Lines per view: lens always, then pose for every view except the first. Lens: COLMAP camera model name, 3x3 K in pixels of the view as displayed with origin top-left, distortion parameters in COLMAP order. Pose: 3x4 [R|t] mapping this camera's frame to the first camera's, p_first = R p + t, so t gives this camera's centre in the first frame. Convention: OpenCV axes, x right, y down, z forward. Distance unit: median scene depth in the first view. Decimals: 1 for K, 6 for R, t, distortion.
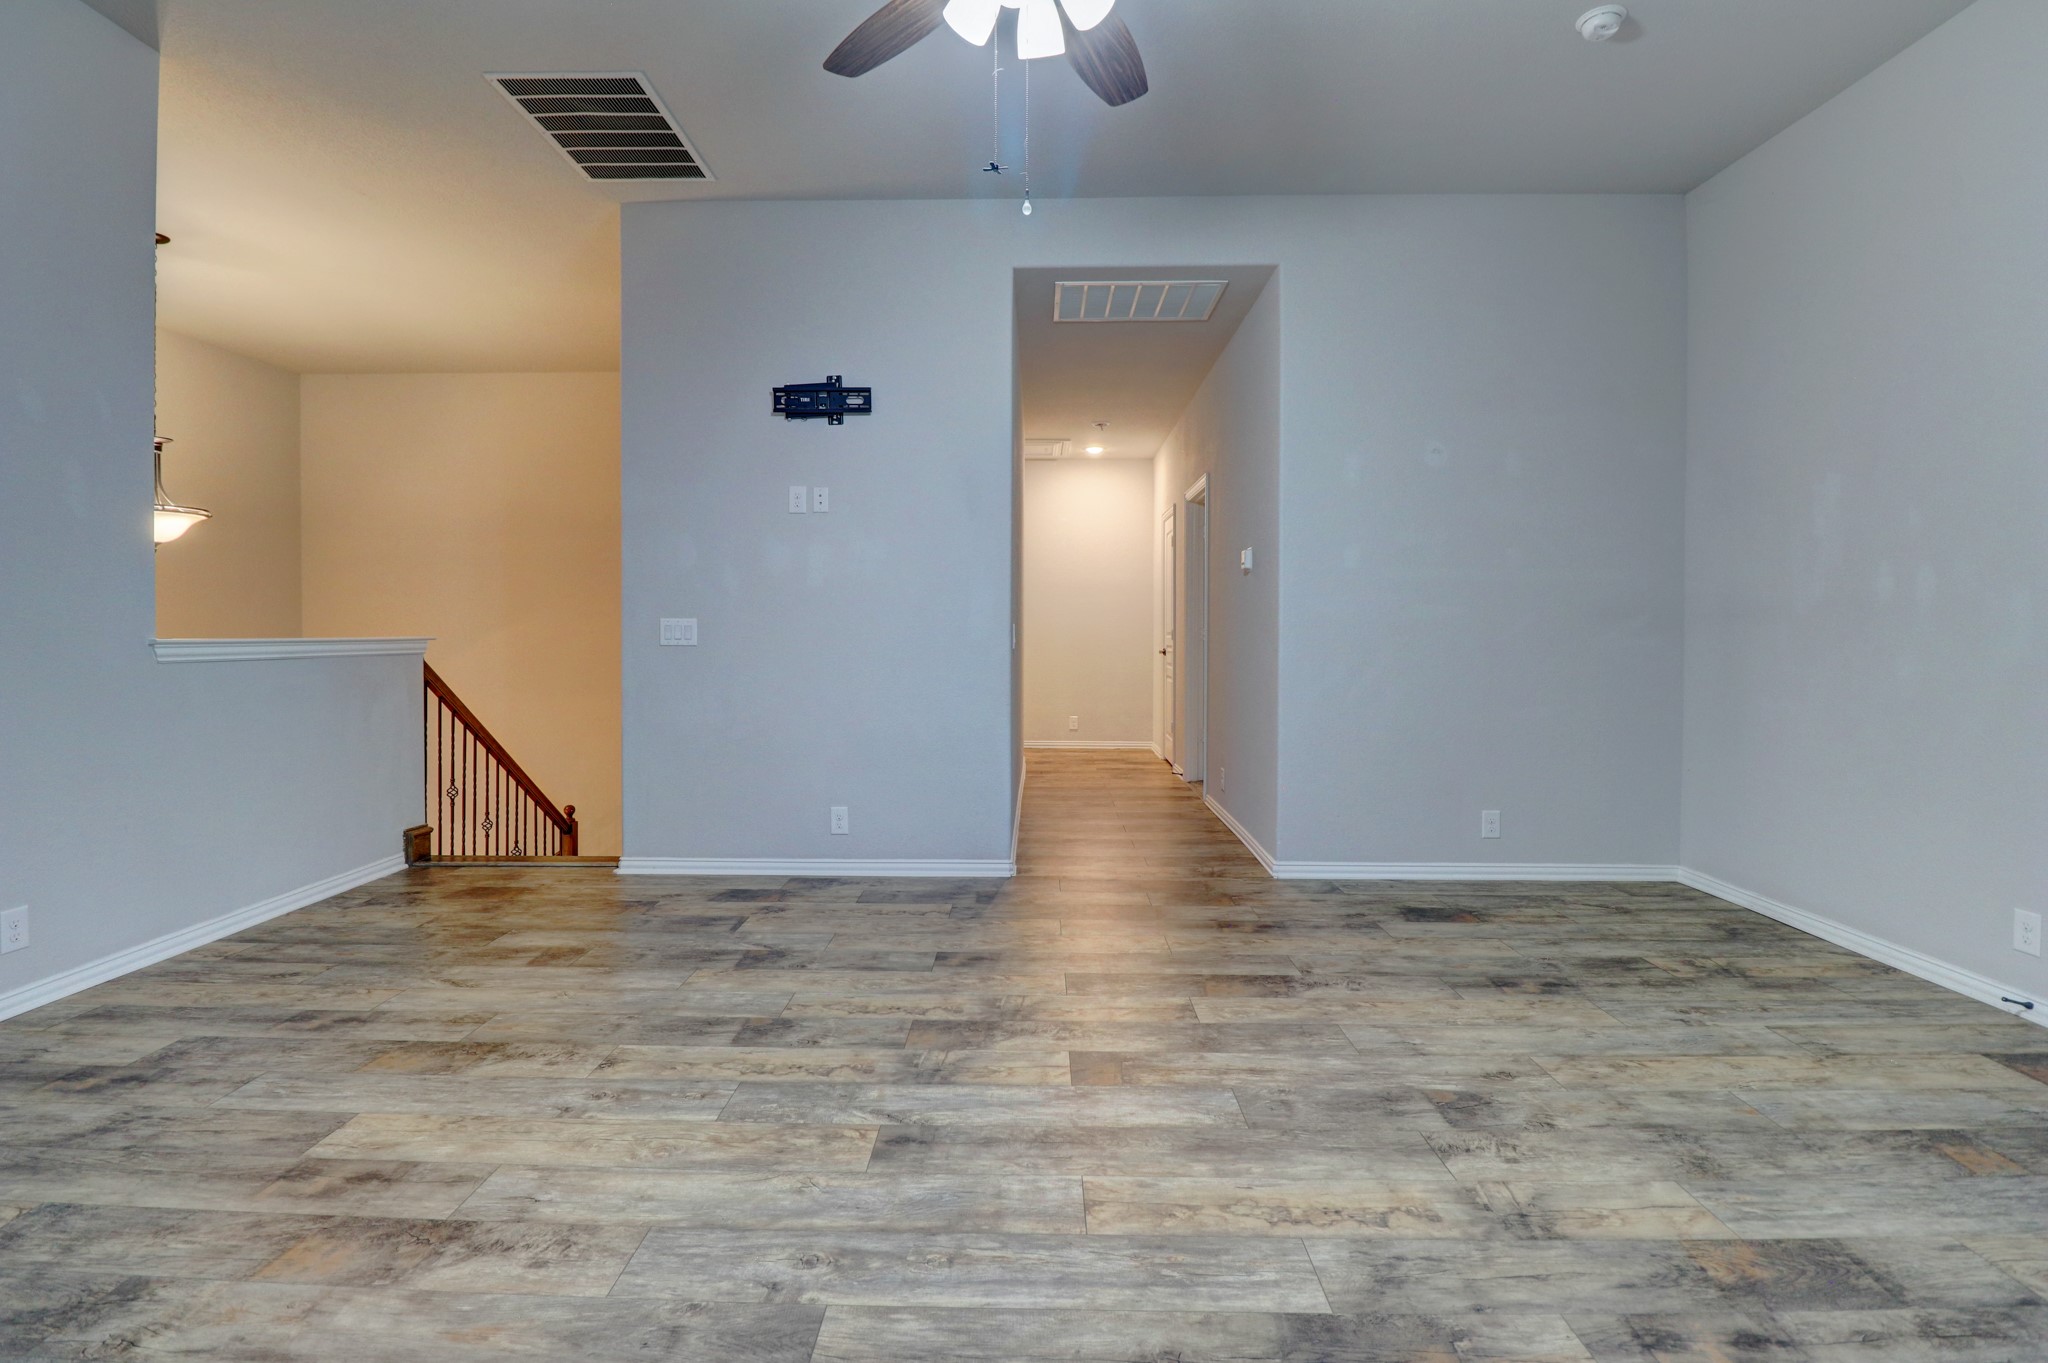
lens RADIAL K [[941.6, 0, 1016.1], [0, 941.6, 645.0], [0, 0, 1]] dist [-0.002596, -0.011403]
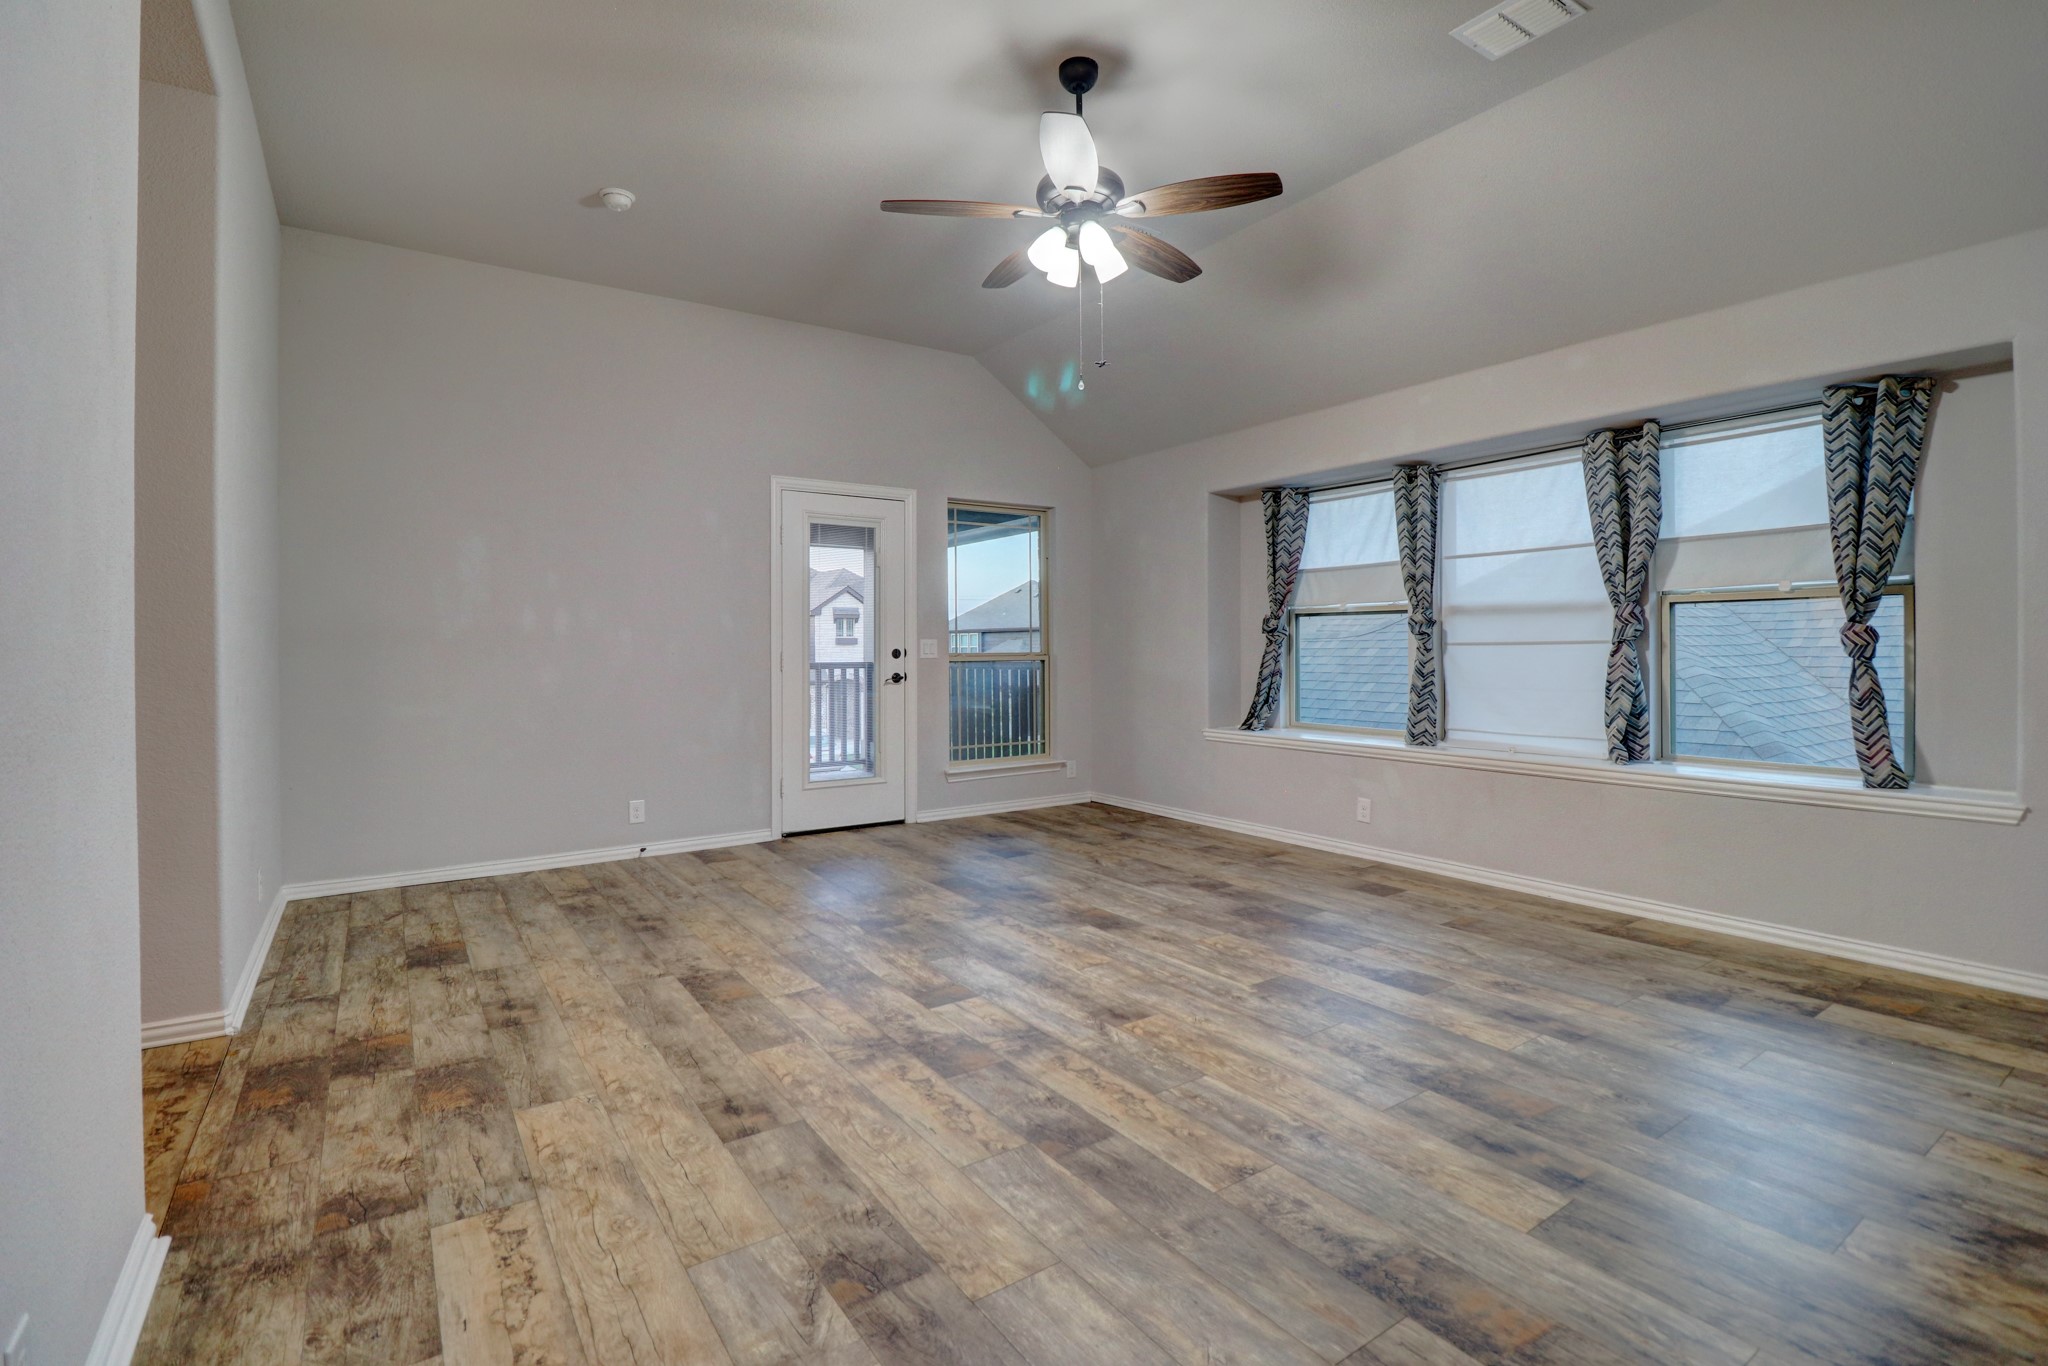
lens RADIAL K [[941.6, 0, 1016.1], [0, 941.6, 646.5], [0, 0, 1]] dist [-0.002596, -0.011403]
pose [[-0.576454, 0.002654, 0.817125, -1.054232], [0.020559, 0.999725, 0.011257, -0.031465], [-0.816871, 0.023288, -0.576350, 1.724844]]
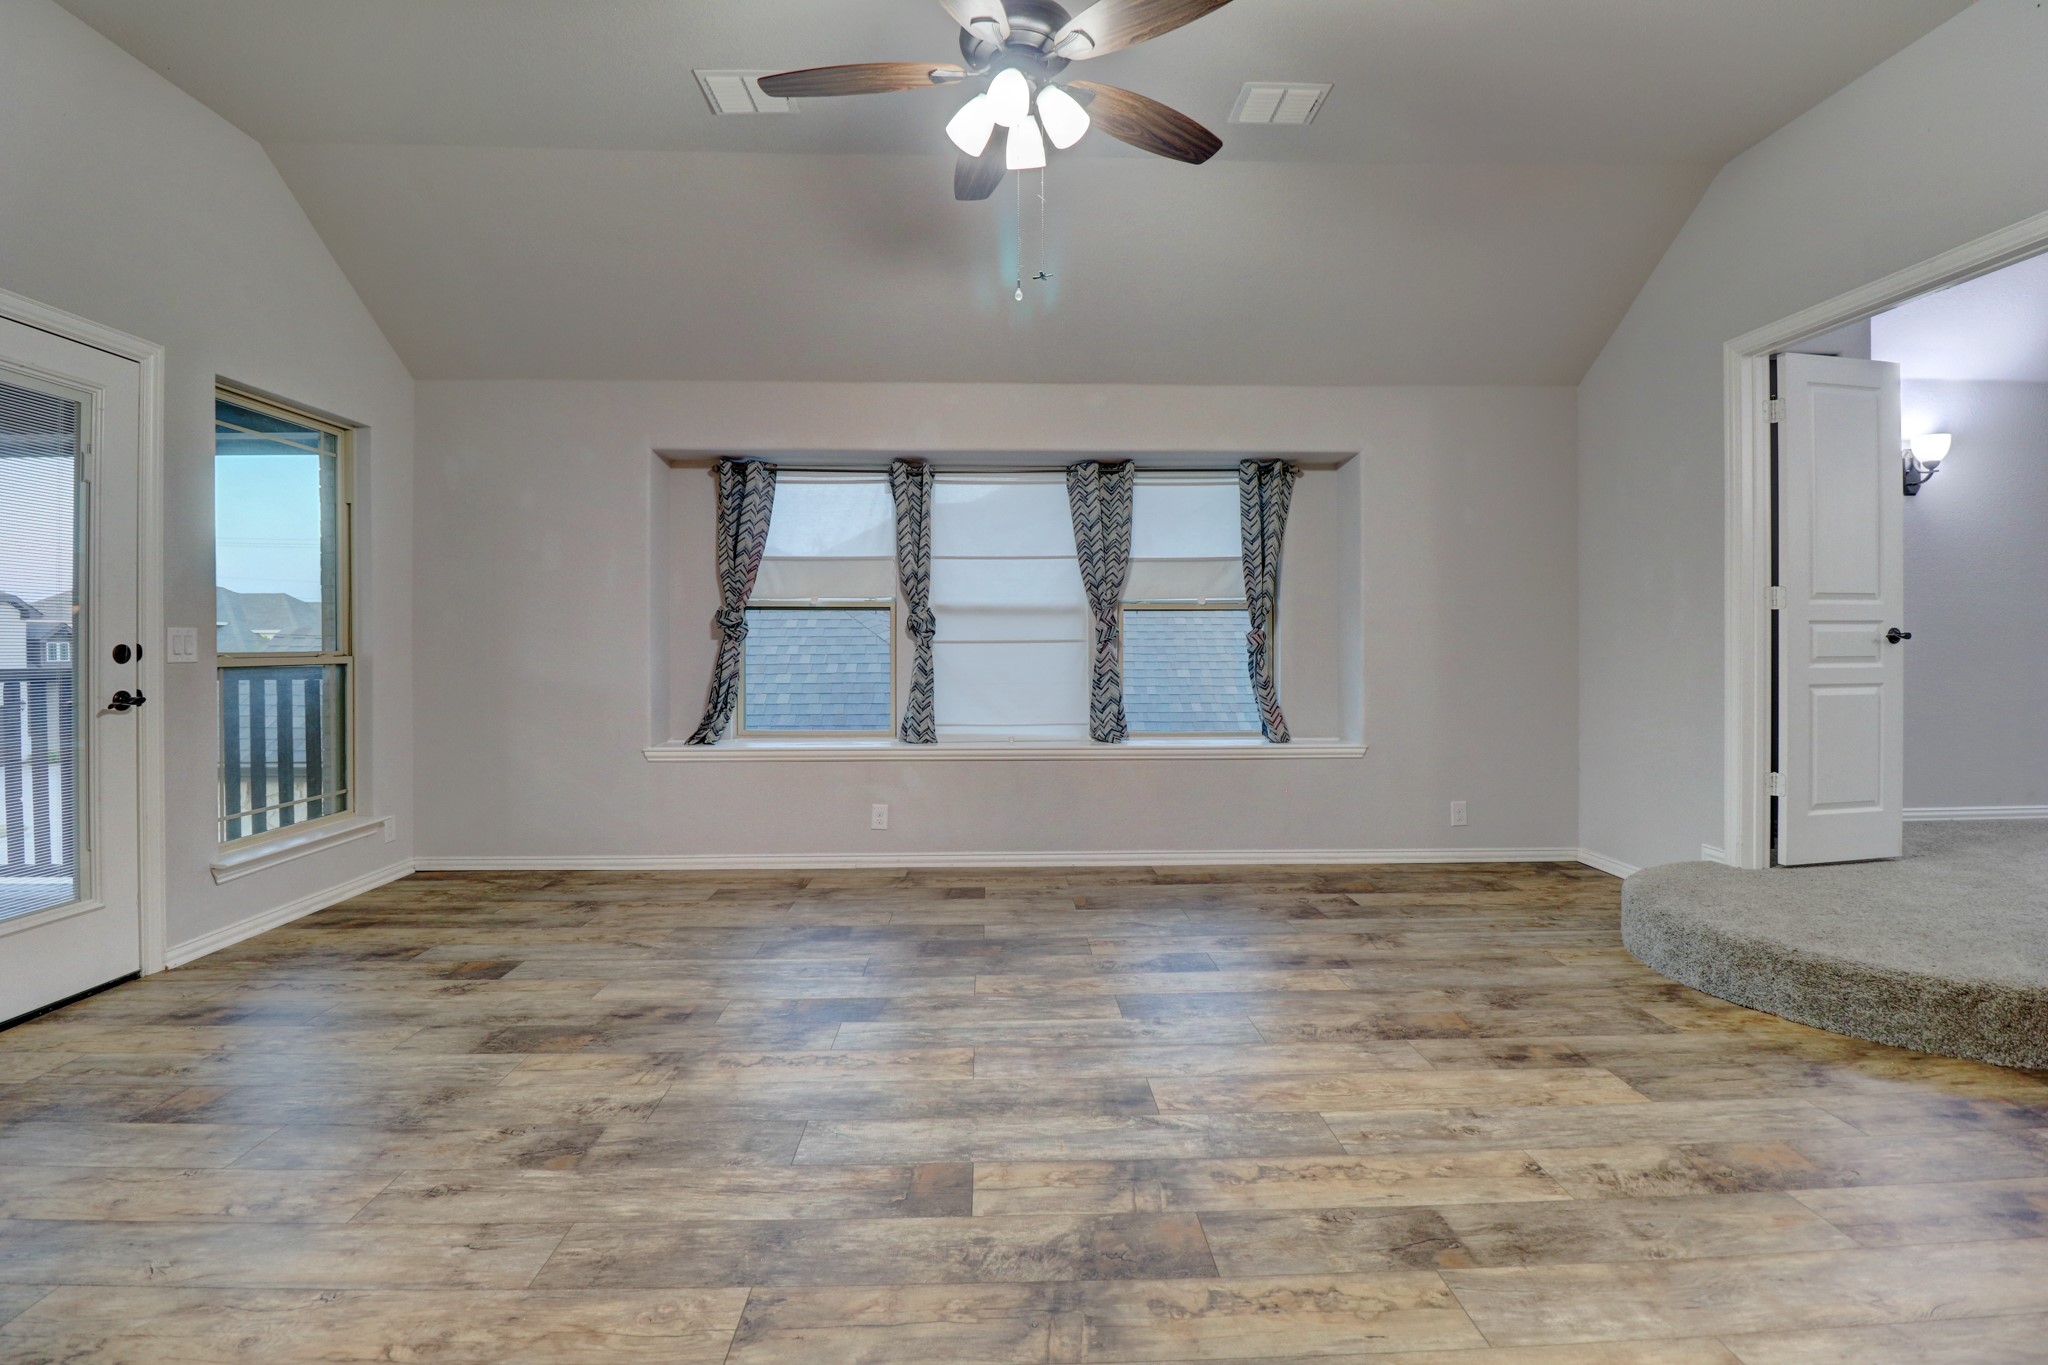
lens RADIAL K [[941.6, 0, 1016.1], [0, 941.6, 646.0], [0, 0, 1]] dist [-0.002596, -0.011403]
pose [[-0.998662, -0.000797, -0.051705, 0.065968], [-0.001953, 0.999749, 0.022325, -0.032767], [0.051675, 0.022396, -0.998413, 1.890101]]
